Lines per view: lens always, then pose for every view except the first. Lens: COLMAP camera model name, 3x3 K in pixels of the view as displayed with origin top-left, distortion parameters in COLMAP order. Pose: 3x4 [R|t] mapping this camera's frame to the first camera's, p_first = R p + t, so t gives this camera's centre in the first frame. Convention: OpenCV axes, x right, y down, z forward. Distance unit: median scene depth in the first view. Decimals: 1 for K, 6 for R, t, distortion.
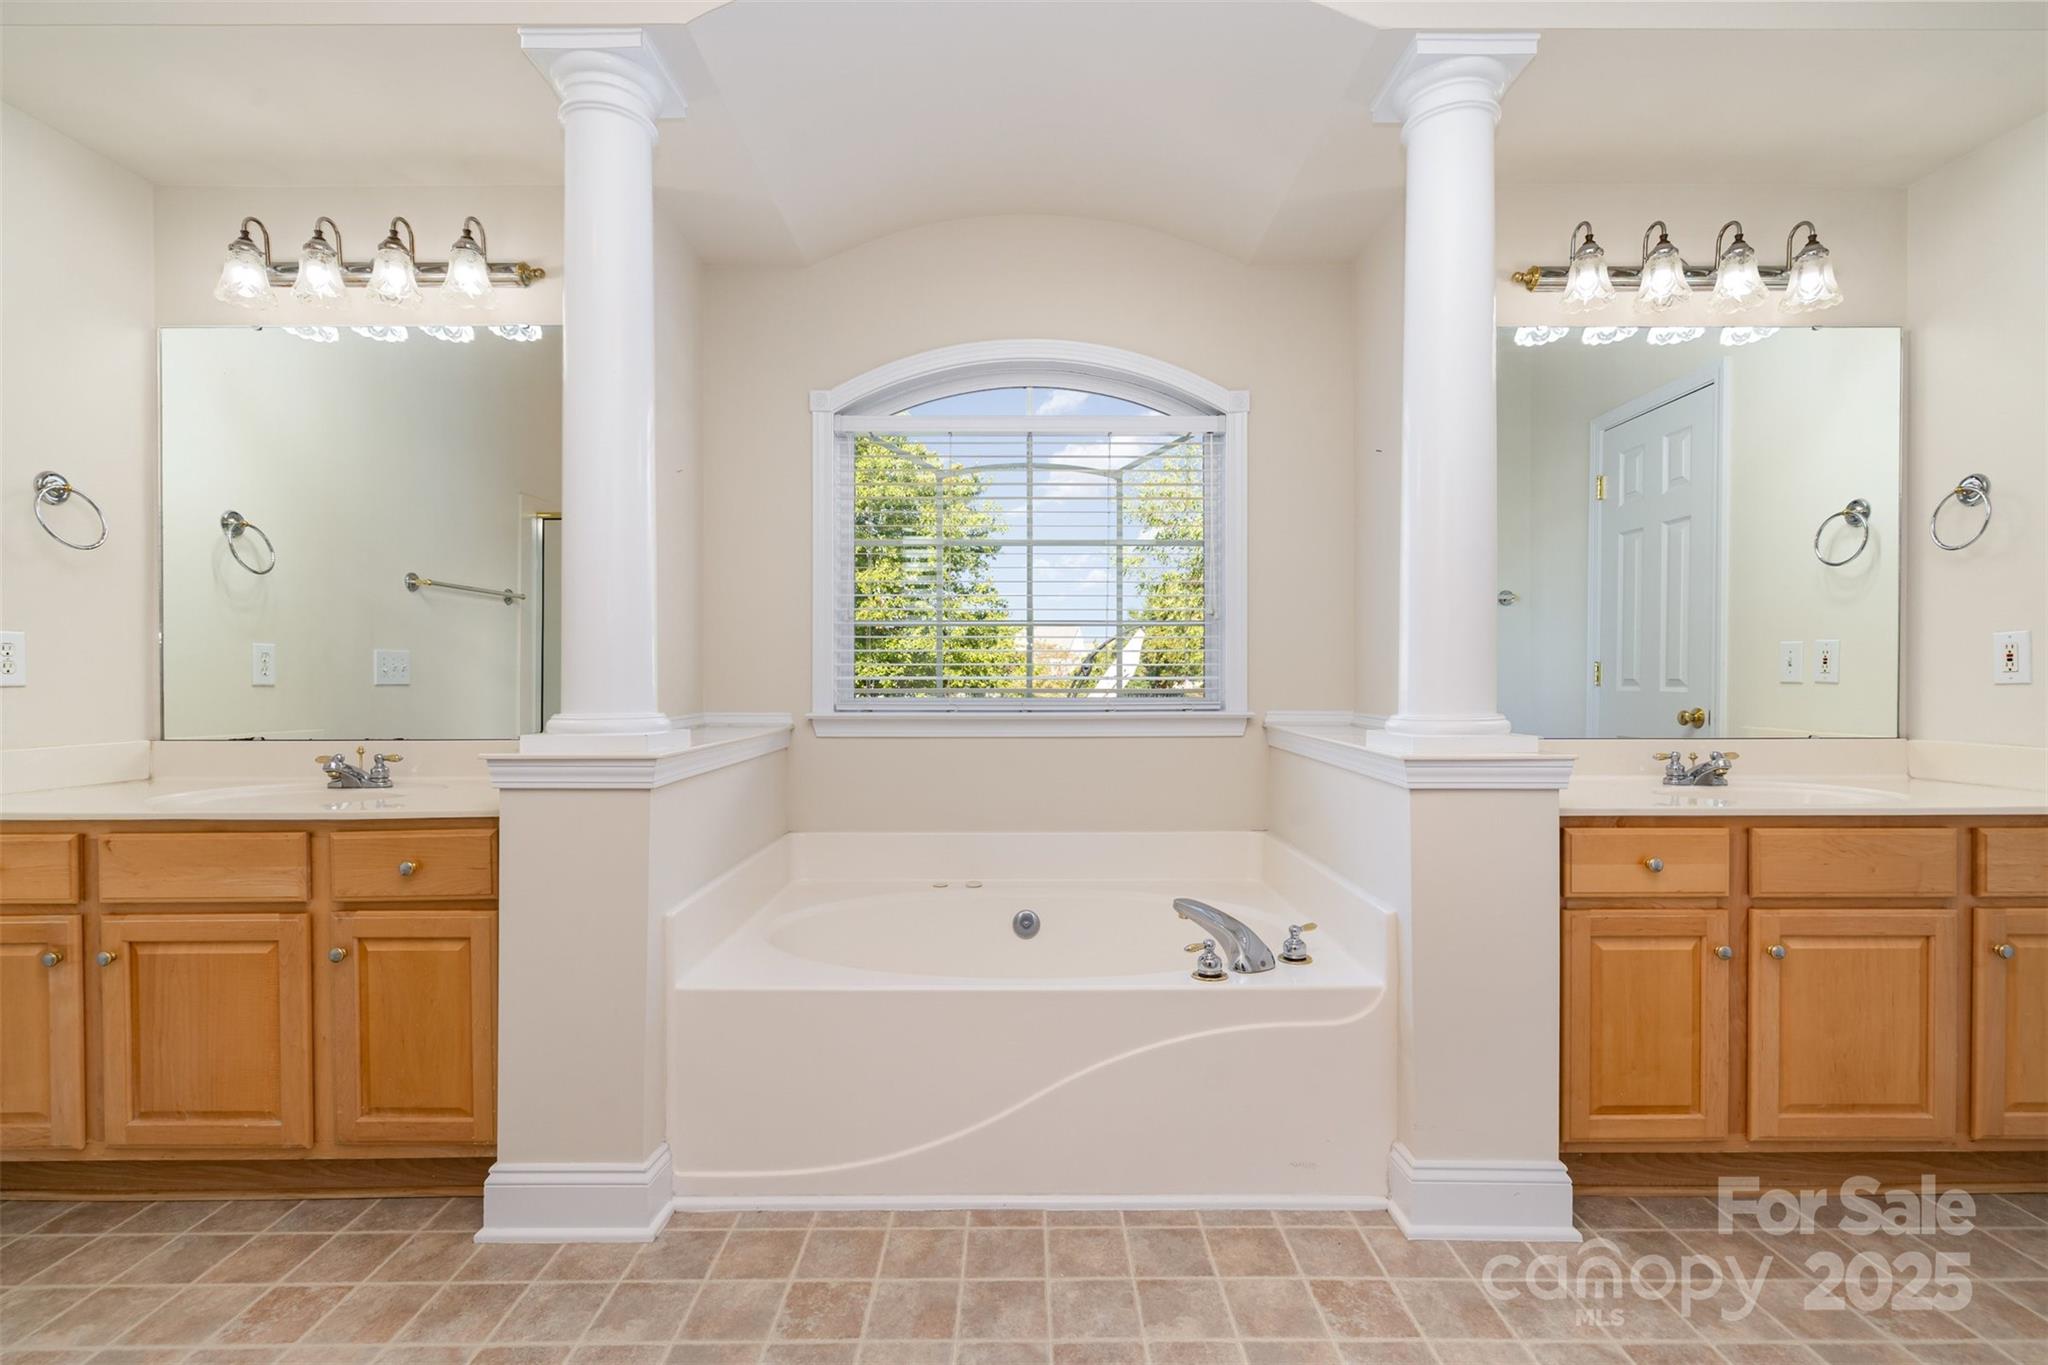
lens RADIAL K [[929.4, 0, 1019.4], [0, 929.4, 683.6], [0, 0, 1]] dist [-0.002185, 0.000320]
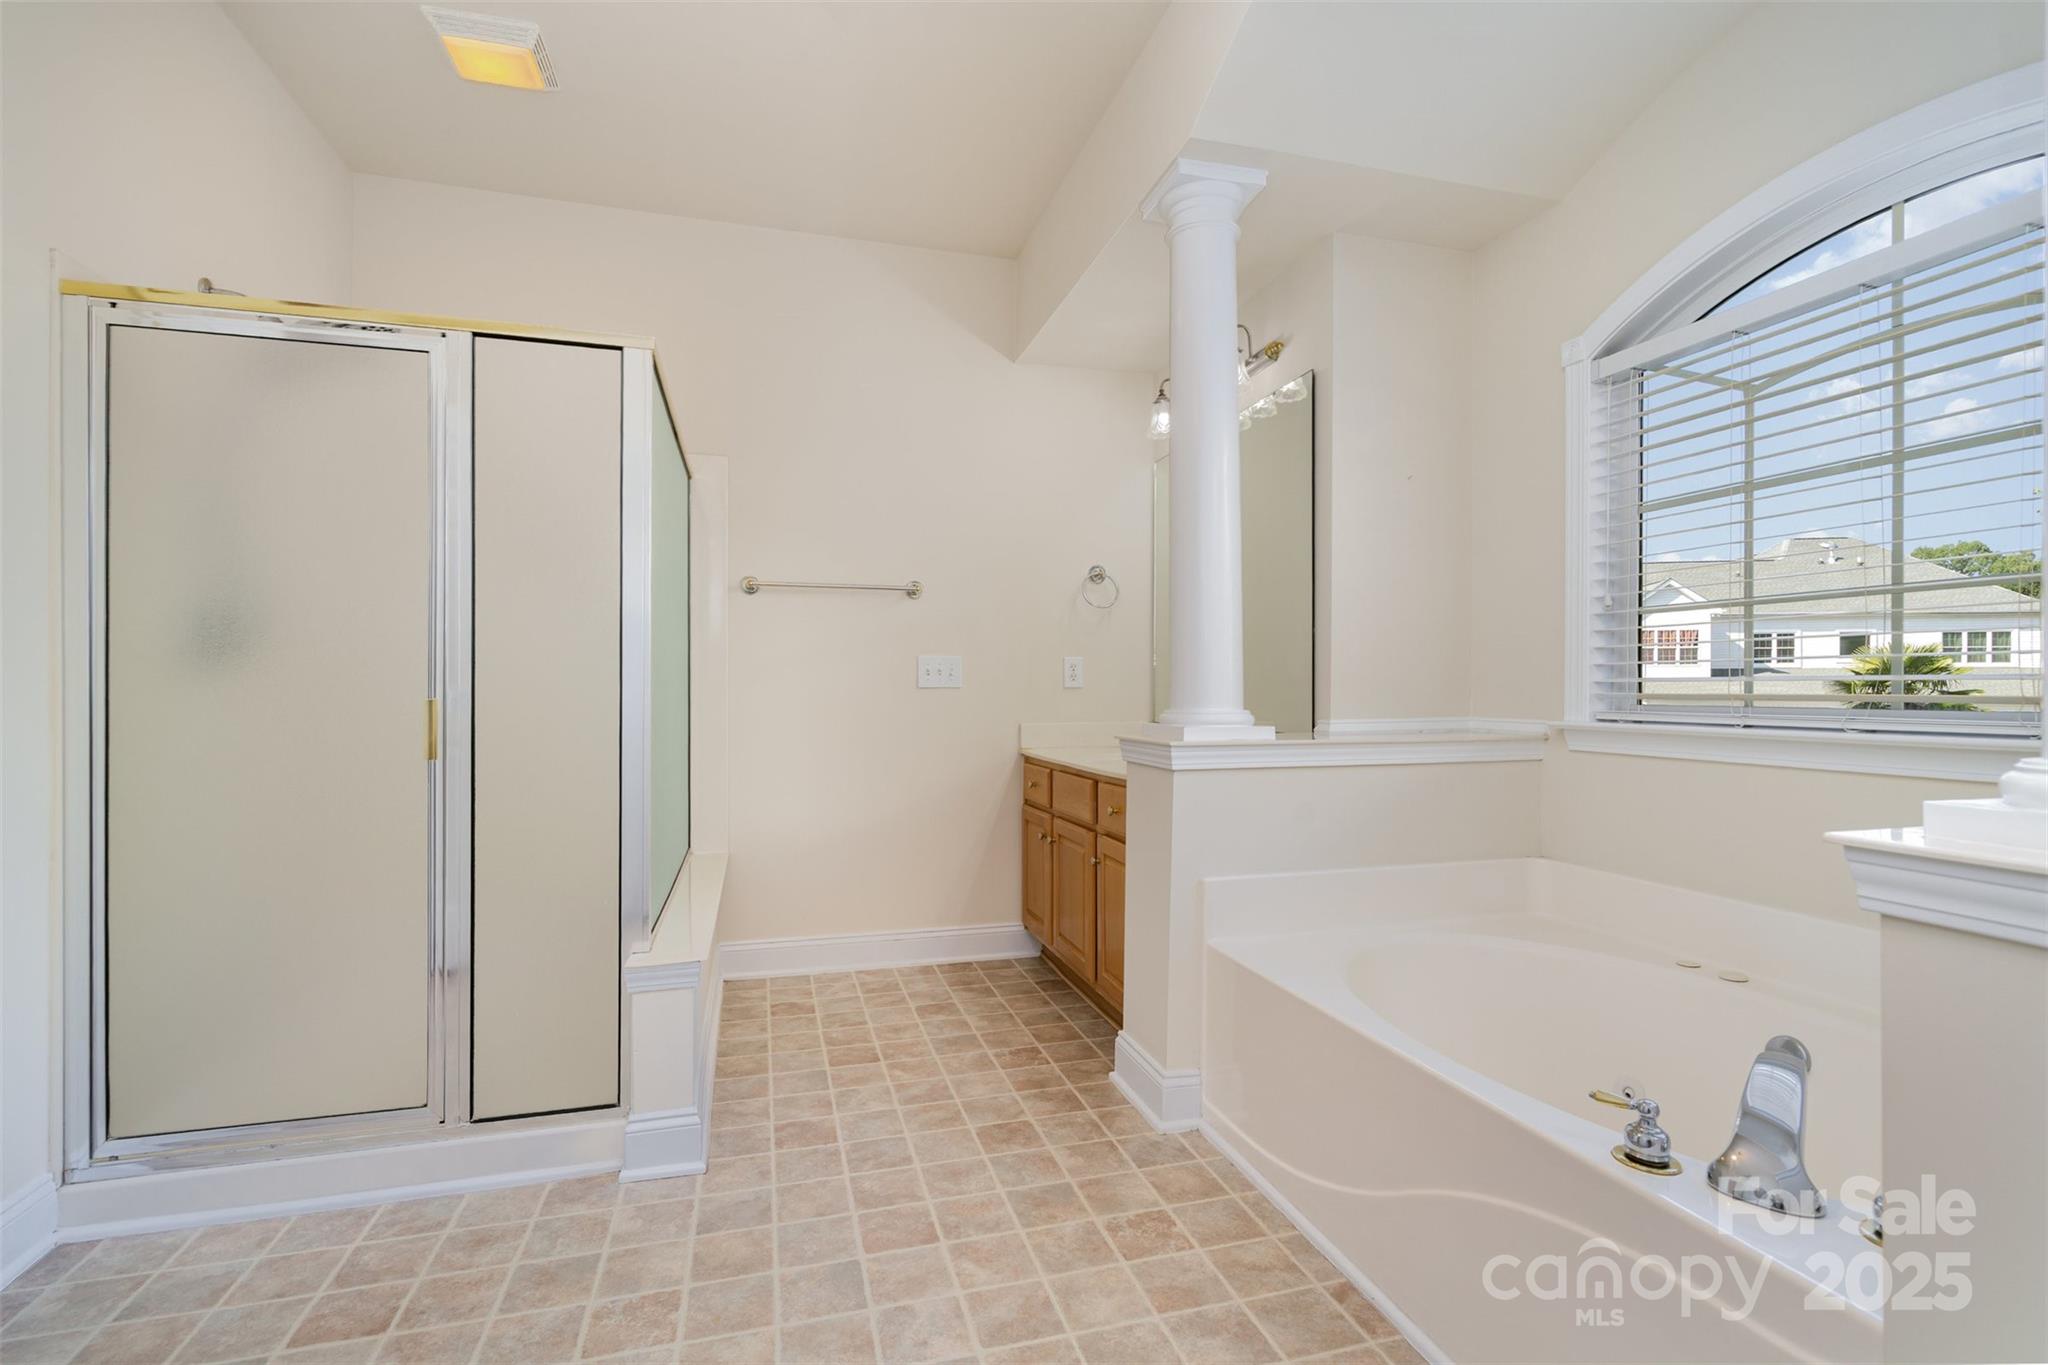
lens RADIAL K [[929.4, 0, 1019.4], [0, 929.4, 683.6], [0, 0, 1]] dist [-0.002185, 0.000320]
pose [[0.269537, -0.003969, -0.962982, 0.736651], [-0.002805, 0.999984, -0.004906, 0.004197], [0.962986, 0.004024, 0.269522, 0.469803]]
